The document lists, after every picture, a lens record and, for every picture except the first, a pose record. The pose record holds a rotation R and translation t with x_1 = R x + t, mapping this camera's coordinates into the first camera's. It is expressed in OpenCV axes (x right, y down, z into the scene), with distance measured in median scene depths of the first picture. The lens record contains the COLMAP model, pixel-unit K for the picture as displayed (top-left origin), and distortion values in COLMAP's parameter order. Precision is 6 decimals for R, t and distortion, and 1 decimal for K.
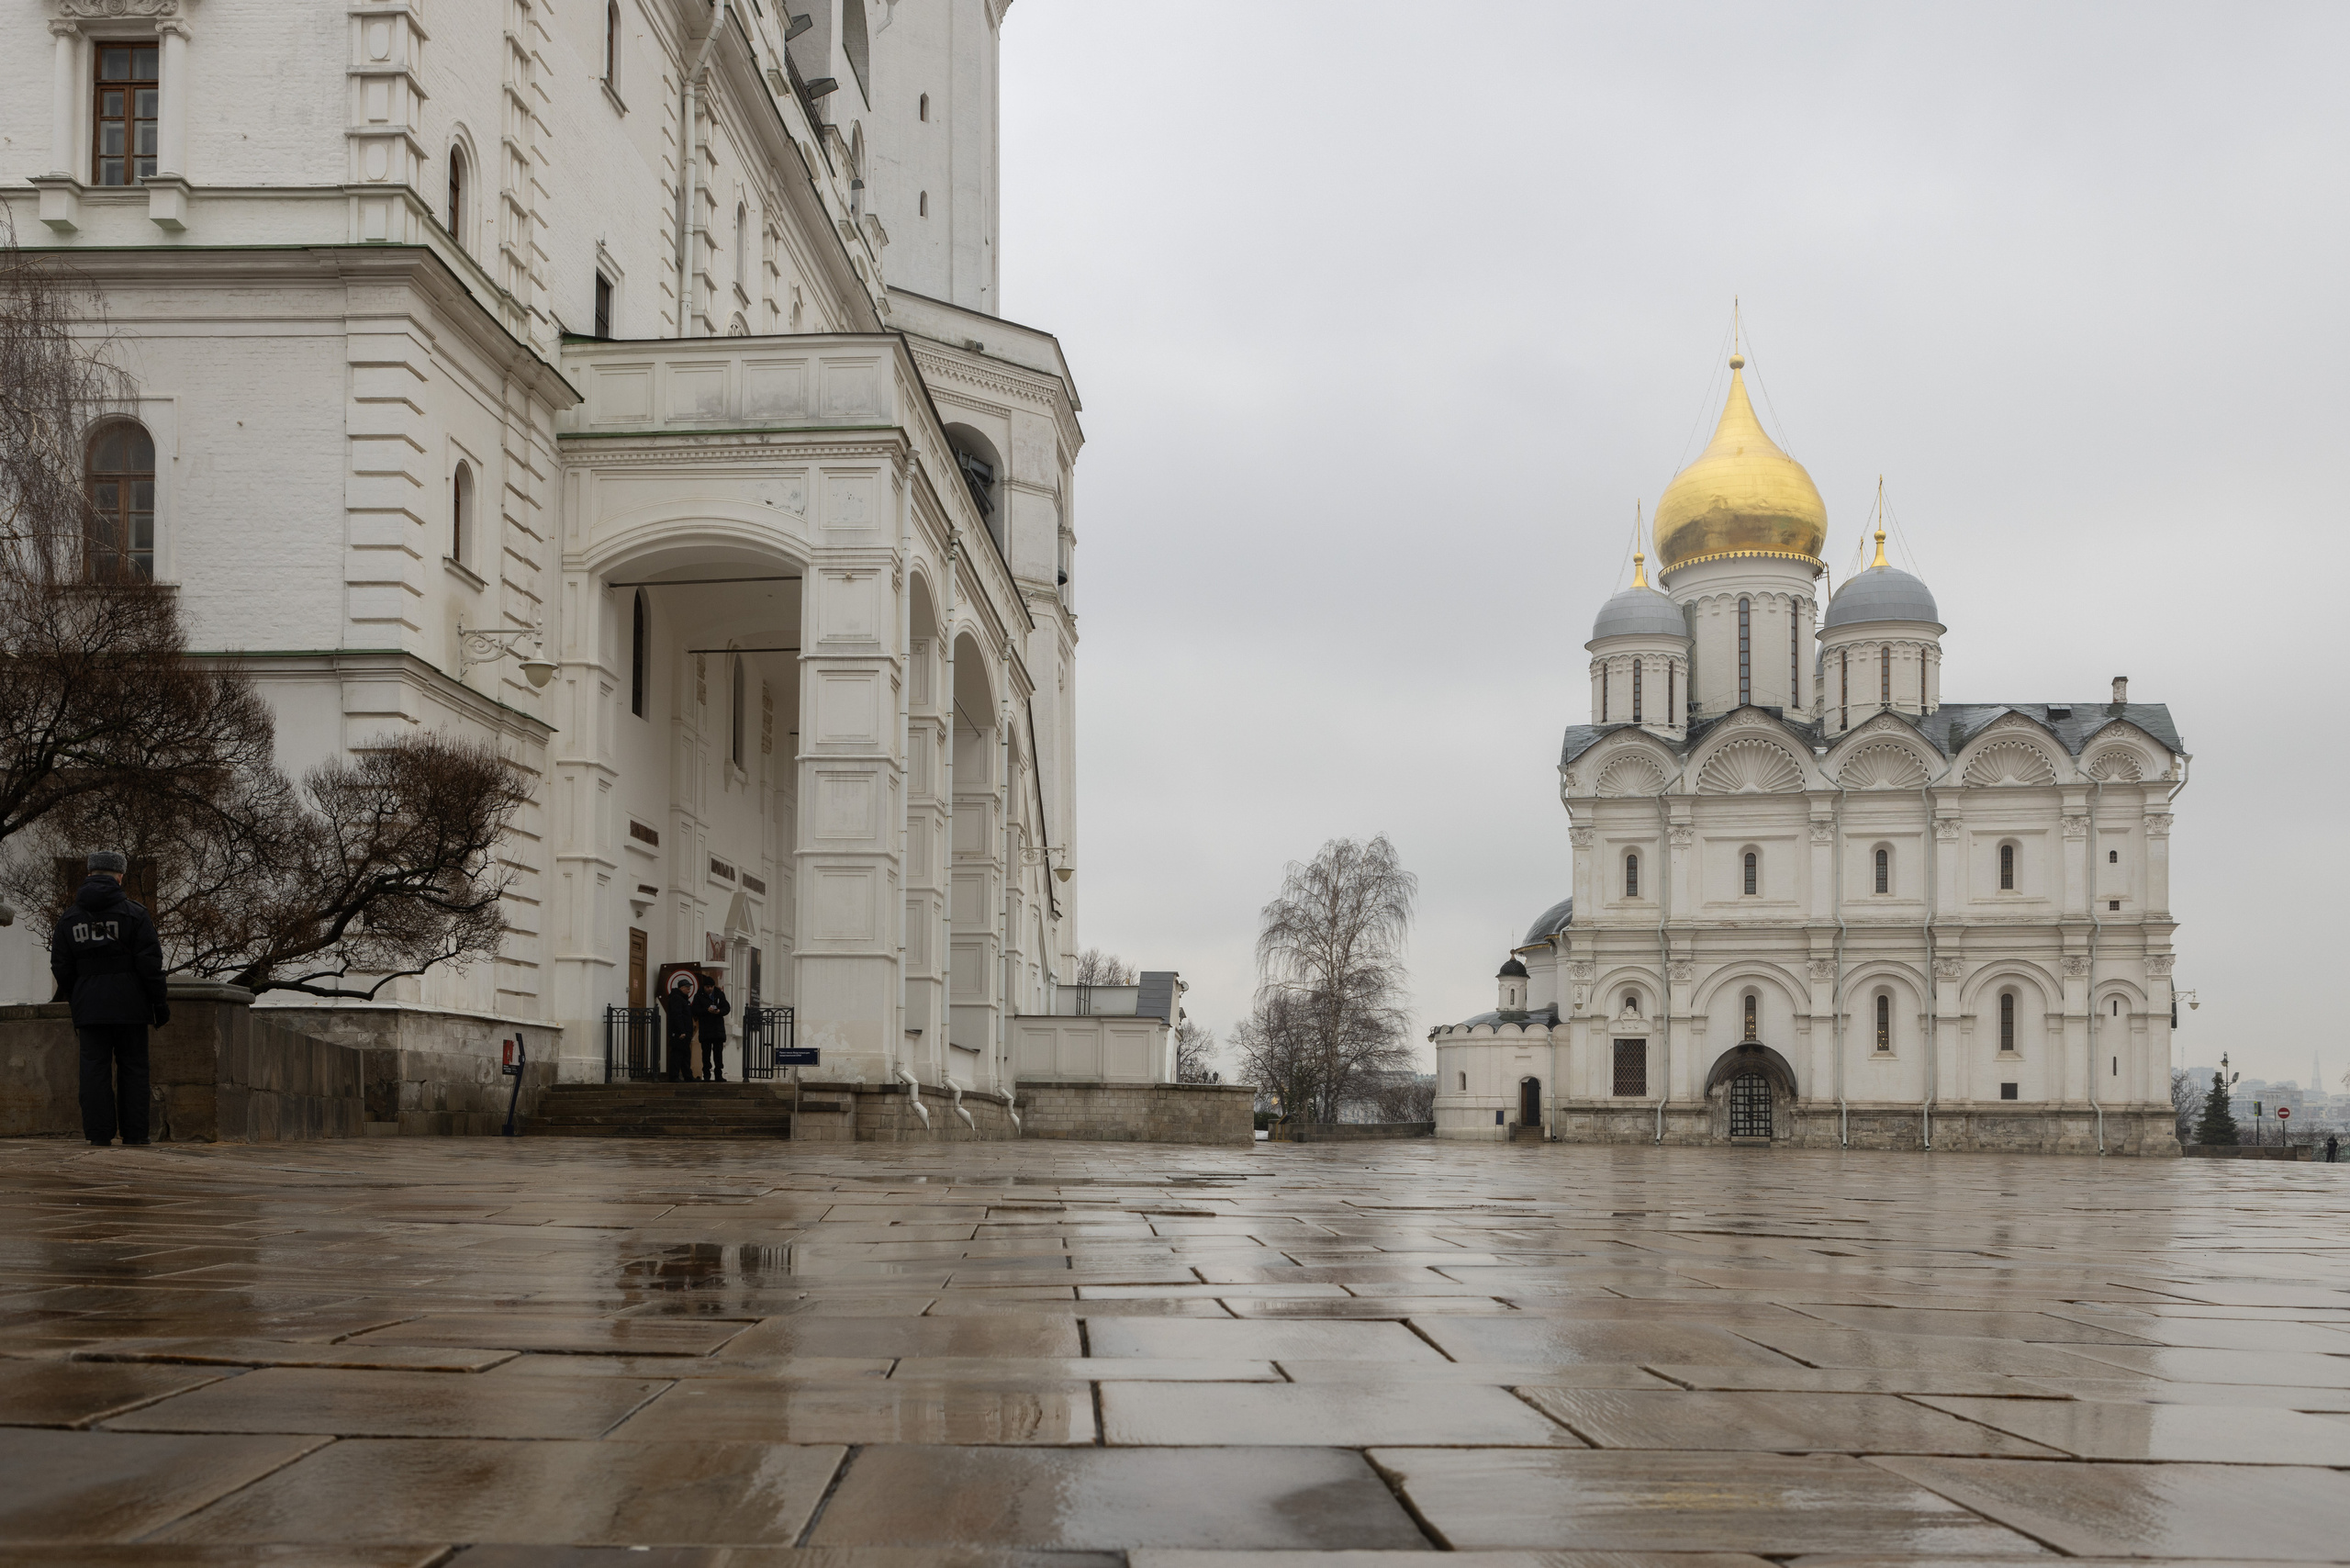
lens RADIAL K [[3804.2, 0, 1173.1], [0, 3804.2, 792.2], [0, 0, 1]] dist [0.035758, 0.000000]
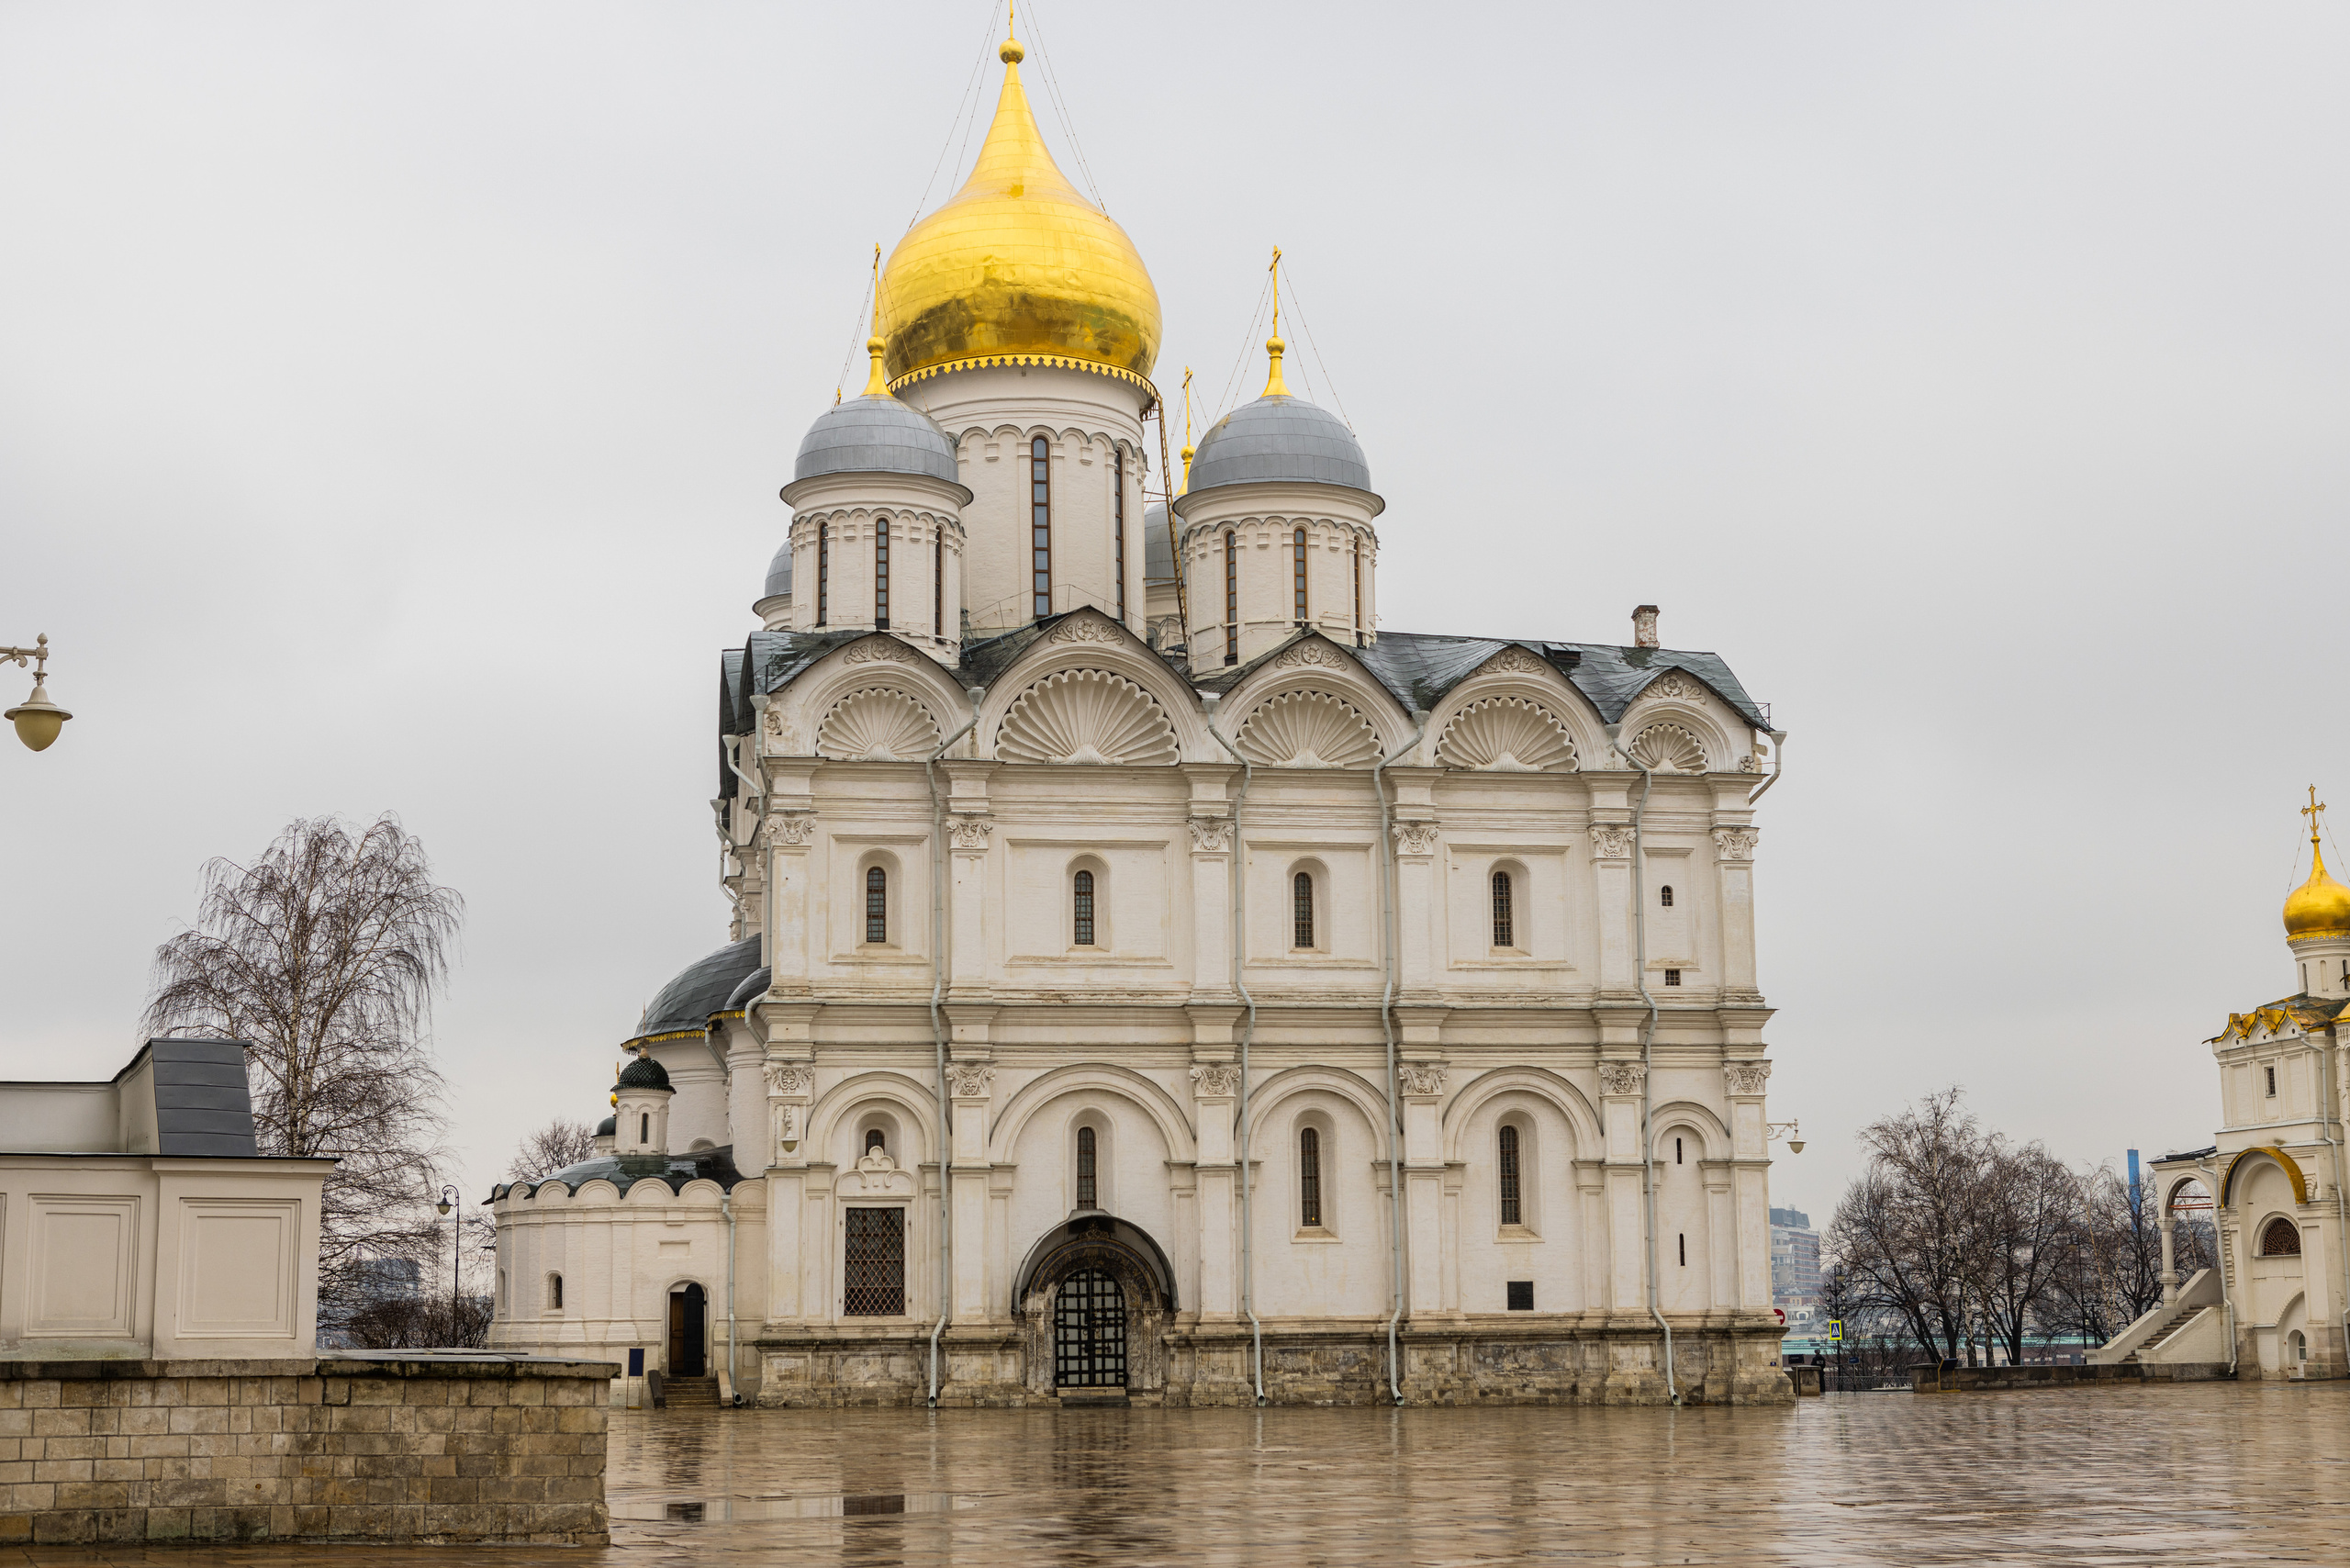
lens RADIAL K [[3318.7, 0, 1170.2], [0, 3318.7, 704.2], [0, 0, 1]] dist [-0.021513, 0.000000]
pose [[0.891764, 0.063116, 0.448077, -0.056998], [-0.026189, 0.995764, -0.088142, 0.034440], [-0.451742, 0.066867, 0.889639, 0.563088]]
